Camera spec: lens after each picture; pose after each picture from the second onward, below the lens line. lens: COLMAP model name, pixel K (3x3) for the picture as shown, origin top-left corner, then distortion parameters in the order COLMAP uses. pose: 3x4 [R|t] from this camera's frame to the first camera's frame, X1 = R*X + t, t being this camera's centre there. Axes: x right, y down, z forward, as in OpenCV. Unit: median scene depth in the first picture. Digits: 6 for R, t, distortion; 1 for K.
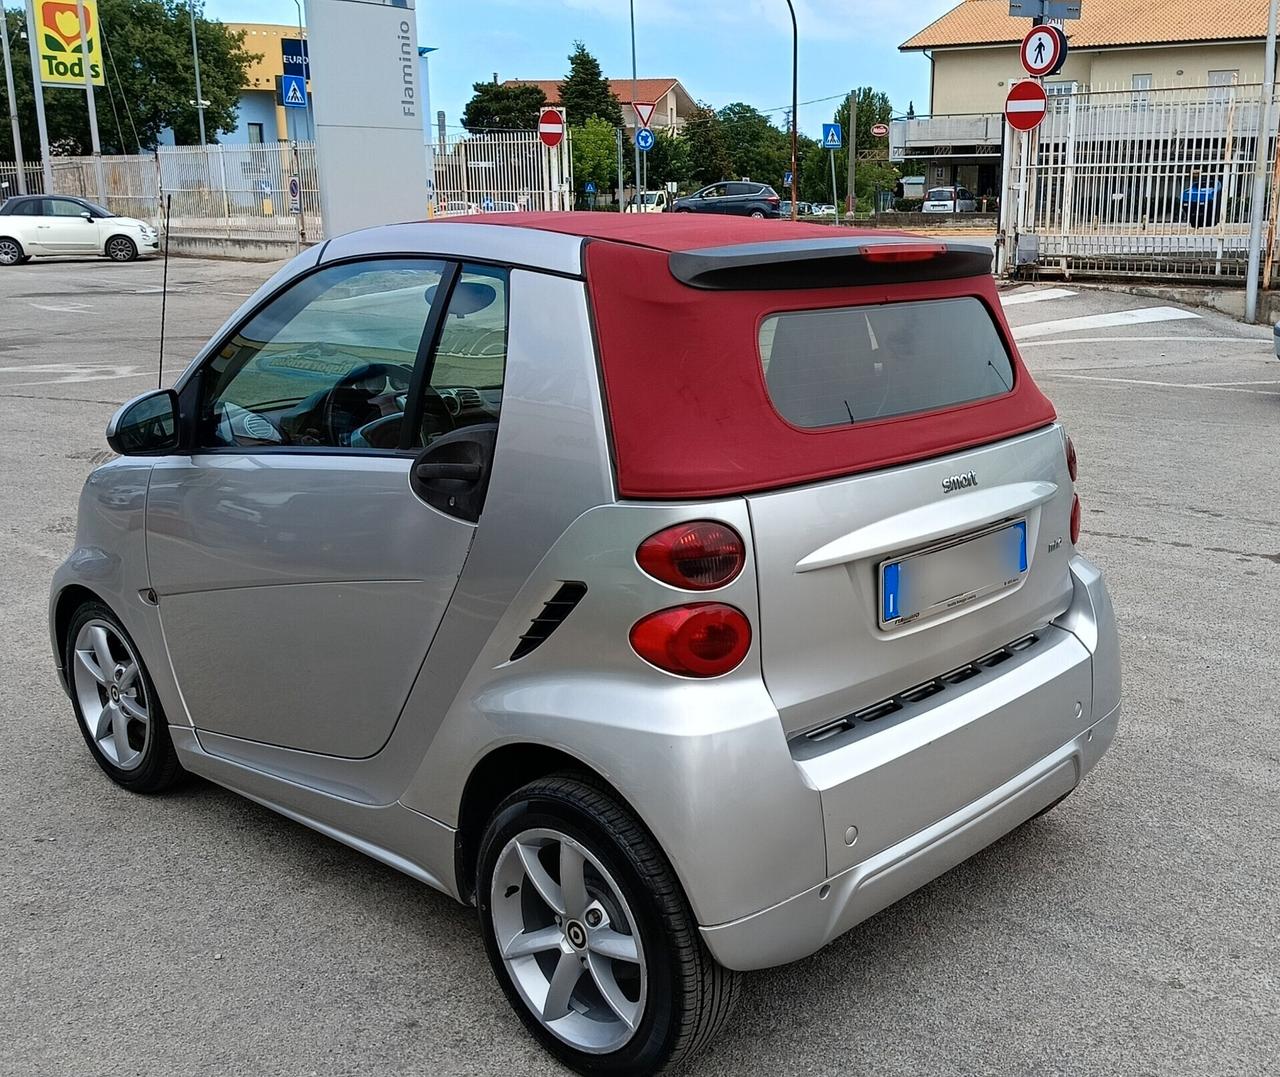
lens RADIAL K [[1383.3, 0, 735.4], [0, 1383.3, 541.0], [0, 0, 1]] dist [0.107093, -0.167703]
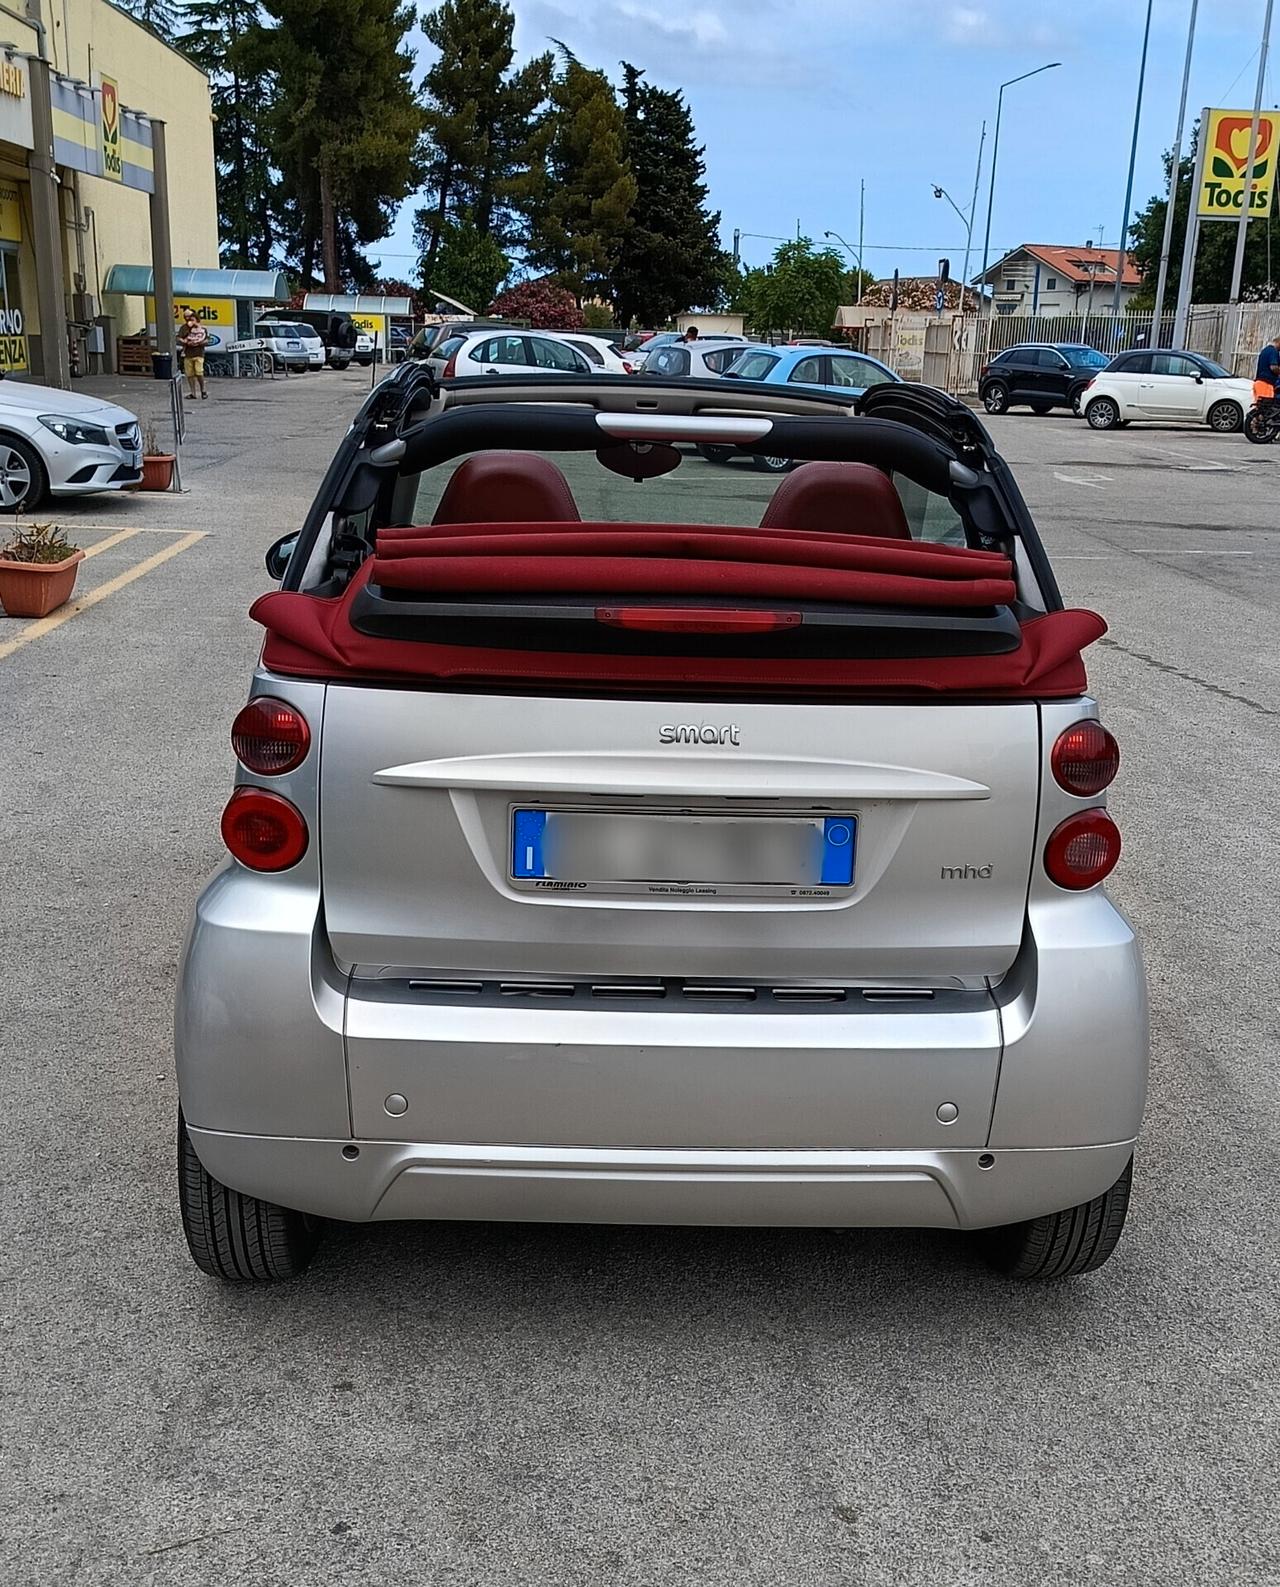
lens RADIAL K [[1718.1, 0, 671.4], [0, 1718.1, 859.4], [0, 0, 1]] dist [0.045335, -0.002409]
pose [[0.686095, 0.233933, -0.688875, 0.133267], [-0.205379, 0.970658, 0.125072, -0.014859], [0.697920, 0.055670, 0.714009, 0.054425]]
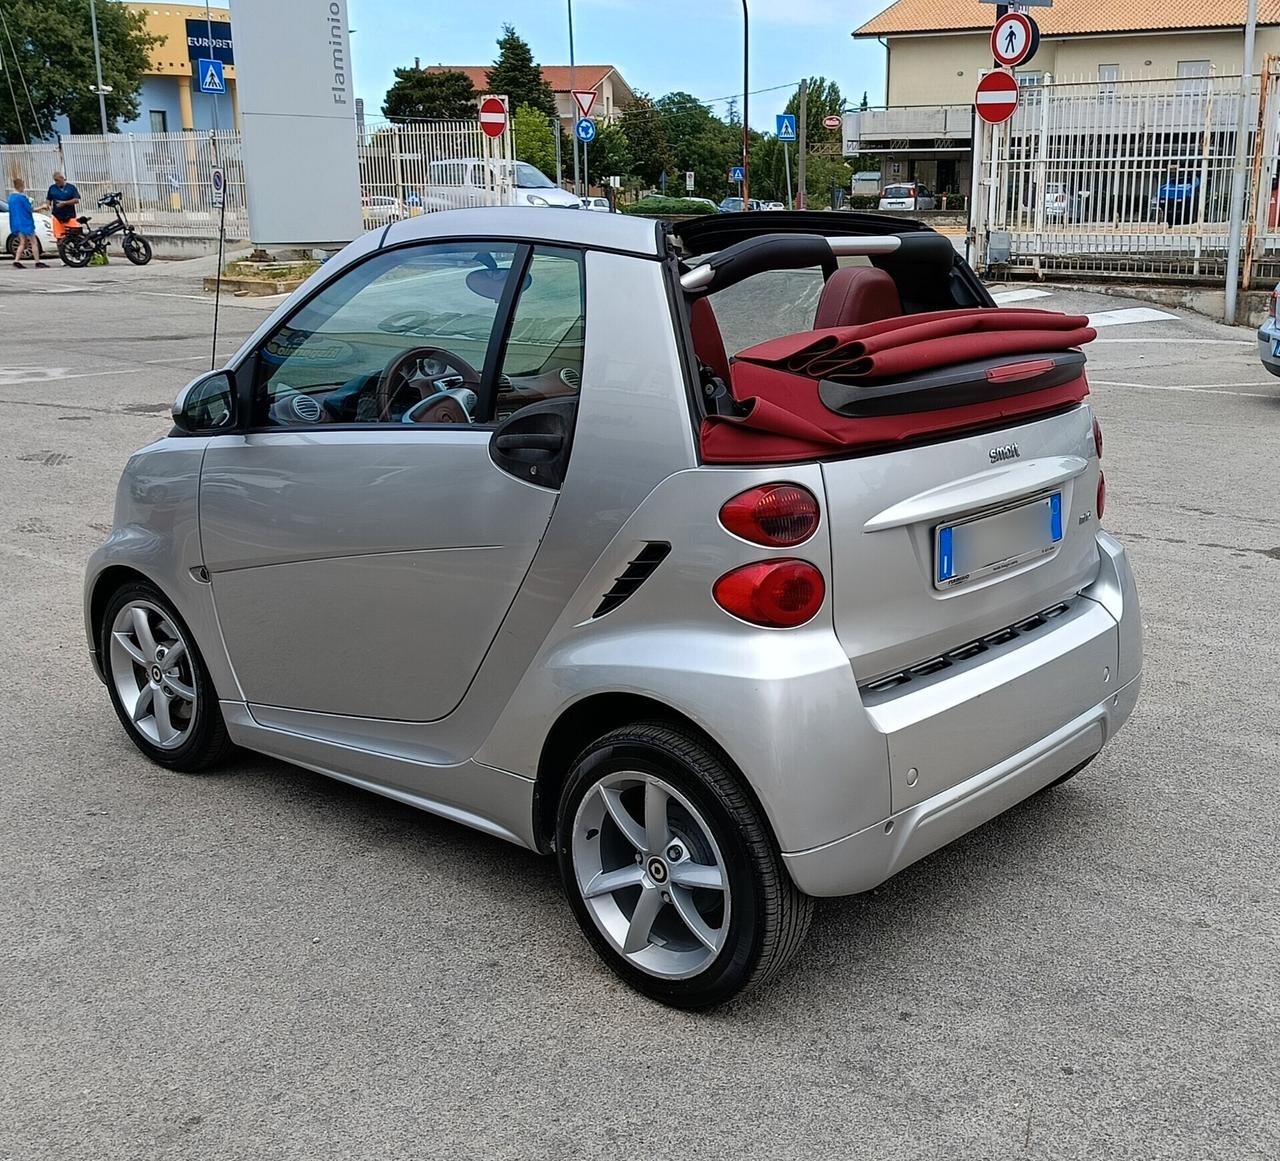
lens RADIAL K [[1479.9, 0, 720.9], [0, 1479.9, 578.2], [0, 0, 1]] dist [0.120856, -0.196438]
pose [[0.999504, -0.004449, 0.031174, -0.014995], [0.004135, 0.999940, 0.010153, 0.006736], [-0.031217, -0.010019, 0.999462, -0.022083]]
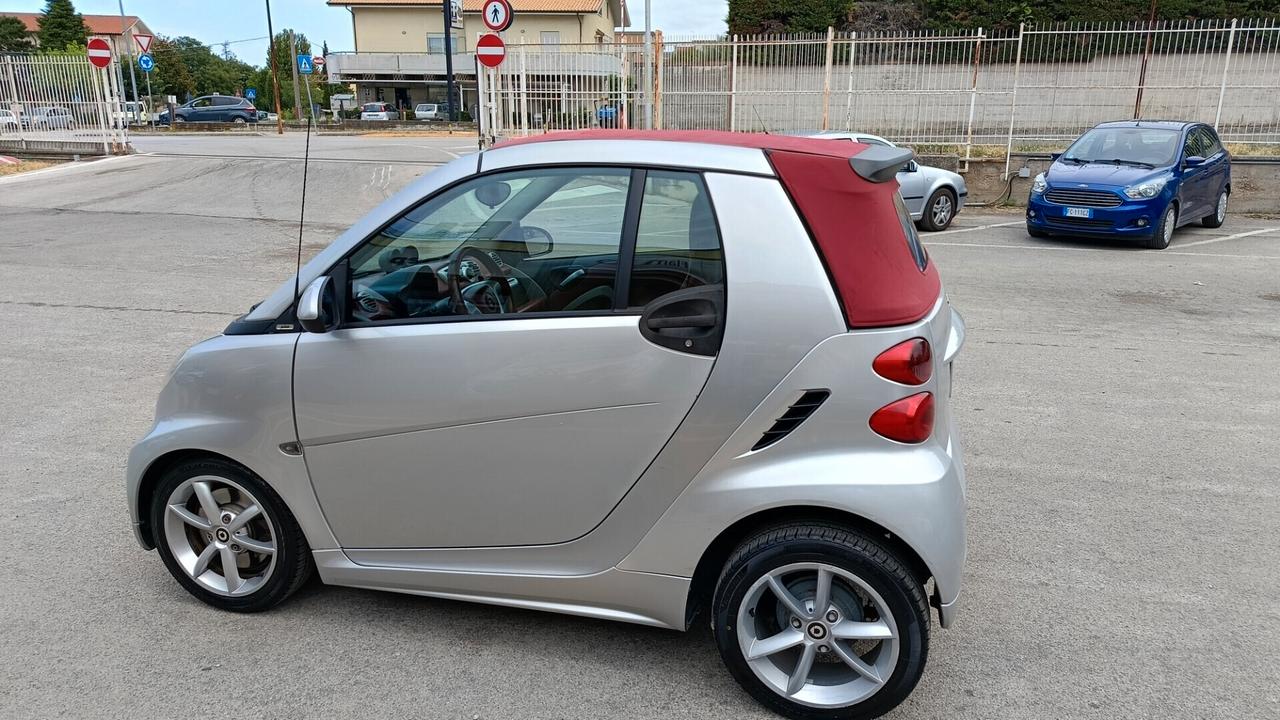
lens RADIAL K [[927.5, 0, 640.0], [0, 927.5, 360.0], [0, 0, 1]] dist [0.068224, -0.083009]
pose [[0.903186, -0.105904, 0.415979, -0.098346], [0.097584, 0.994371, 0.041279, -0.008507], [-0.418009, 0.003310, 0.908437, 0.028747]]
